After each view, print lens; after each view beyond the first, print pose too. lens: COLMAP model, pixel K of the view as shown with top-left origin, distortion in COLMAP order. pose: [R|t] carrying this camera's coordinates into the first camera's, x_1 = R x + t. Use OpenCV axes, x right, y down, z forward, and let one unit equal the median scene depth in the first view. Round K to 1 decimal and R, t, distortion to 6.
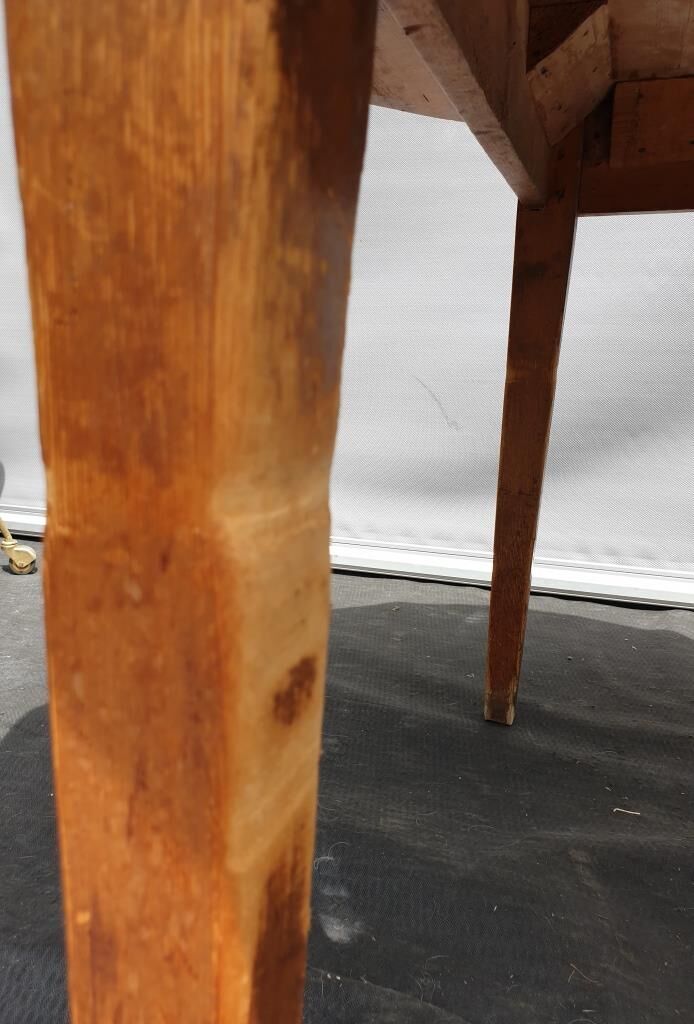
lens RADIAL K [[808.3, 0, 326.0], [0, 808.3, 508.3], [0, 0, 1]] dist [0.020115, -0.002823]
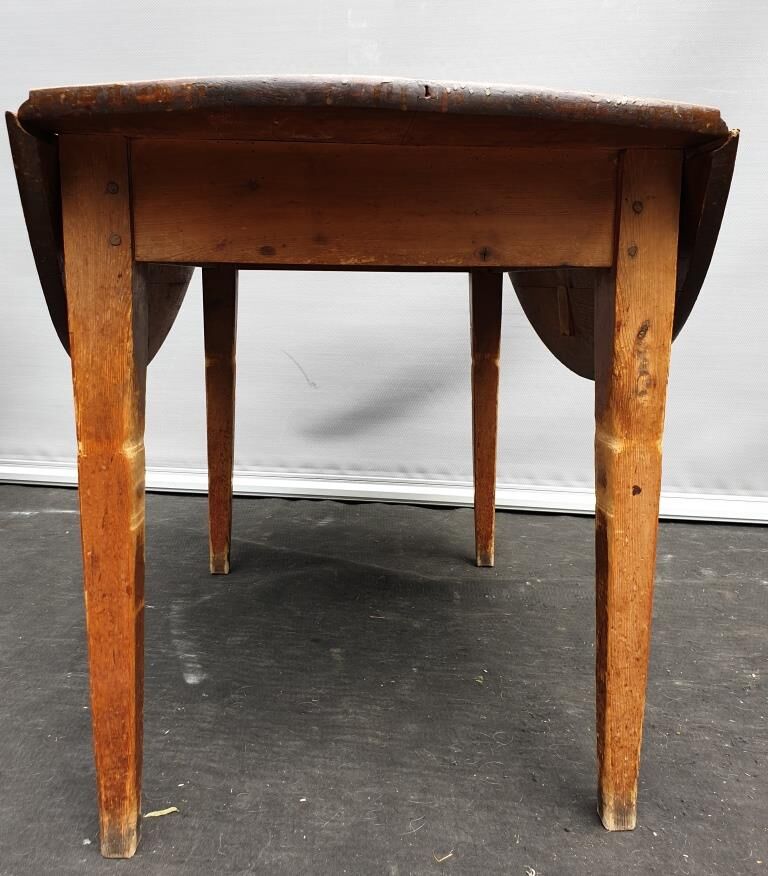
lens RADIAL K [[817.7, 0, 399.8], [0, 817.7, 404.5], [0, 0, 1]] dist [0.026747, 0.000000]
pose [[0.911226, -0.074615, 0.405093, -0.485427], [0.092277, 0.995439, -0.024219, 0.014464], [-0.401438, 0.059449, 0.913955, -3.316001]]
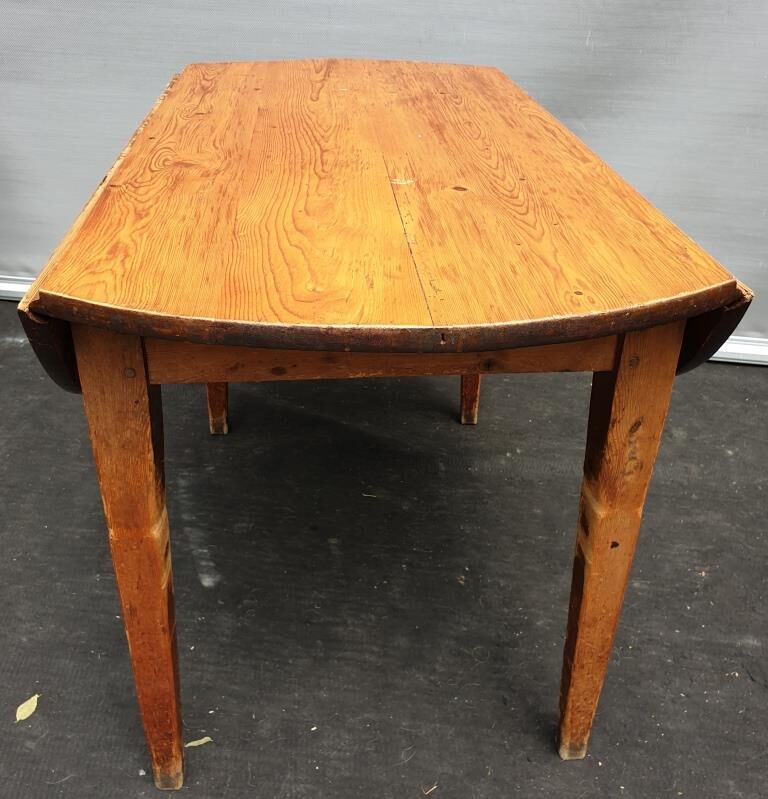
lens RADIAL K [[846.1, 0, 384.2], [0, 846.1, 359.3], [0, 0, 1]] dist [0.028667, 0.000000]
pose [[0.909418, -0.201445, 0.363838, -0.440577], [0.079678, 0.943047, 0.322977, -2.198298], [-0.408178, -0.264731, 0.873675, -3.337306]]
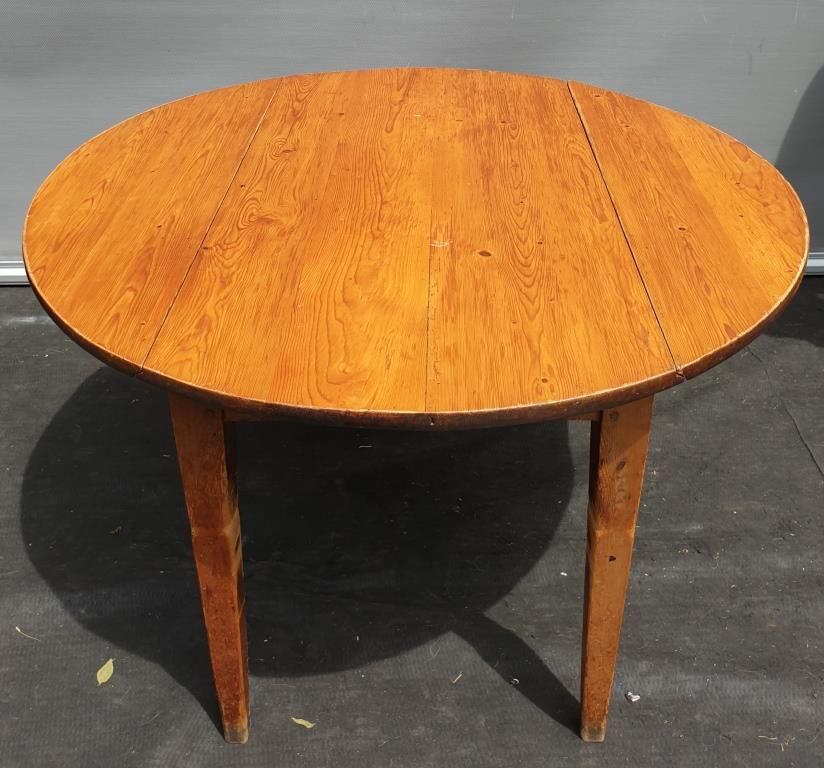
lens RADIAL K [[941.5, 0, 439.2], [0, 941.5, 224.5], [0, 0, 1]] dist [0.032493, 0.000000]
pose [[0.942869, -0.164252, 0.289861, -0.251999], [0.079591, 0.955882, 0.282762, -3.541655], [-0.323518, -0.243538, 0.914344, -4.782354]]
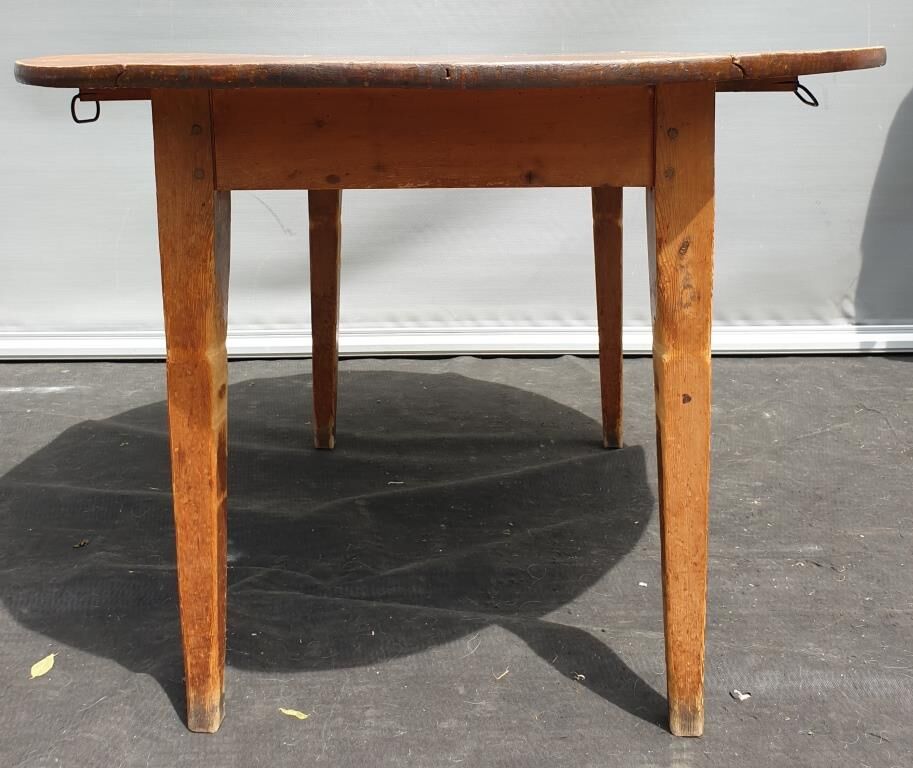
lens RADIAL K [[1044.4, 0, 463.1], [0, 1044.4, 163.0], [0, 0, 1]] dist [0.018001, 0.000000]
pose [[0.954284, -0.067378, 0.291207, -0.363811], [0.093051, 0.992816, -0.075216, -0.467799], [-0.284047, 0.098874, 0.953699, -5.007482]]
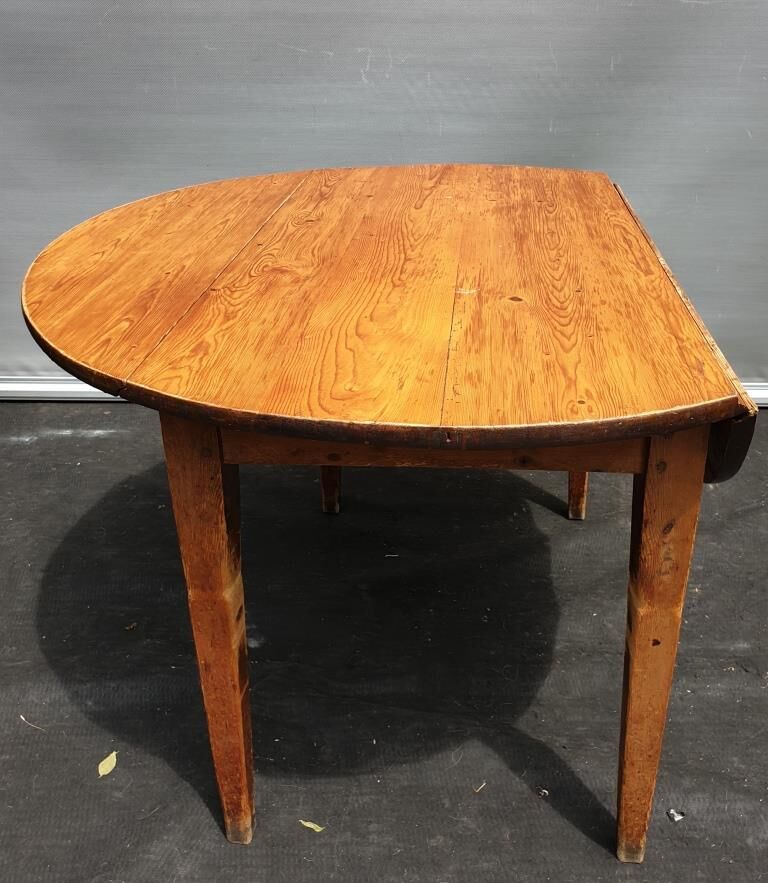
lens RADIAL K [[882.6, 0, 424.8], [0, 882.6, 378.5], [0, 0, 1]] dist [0.026141, 0.000000]
pose [[0.961636, -0.137935, 0.237127, -0.033940], [0.079634, 0.967535, 0.239863, -2.401701], [-0.262514, -0.211777, 0.941401, -4.155131]]
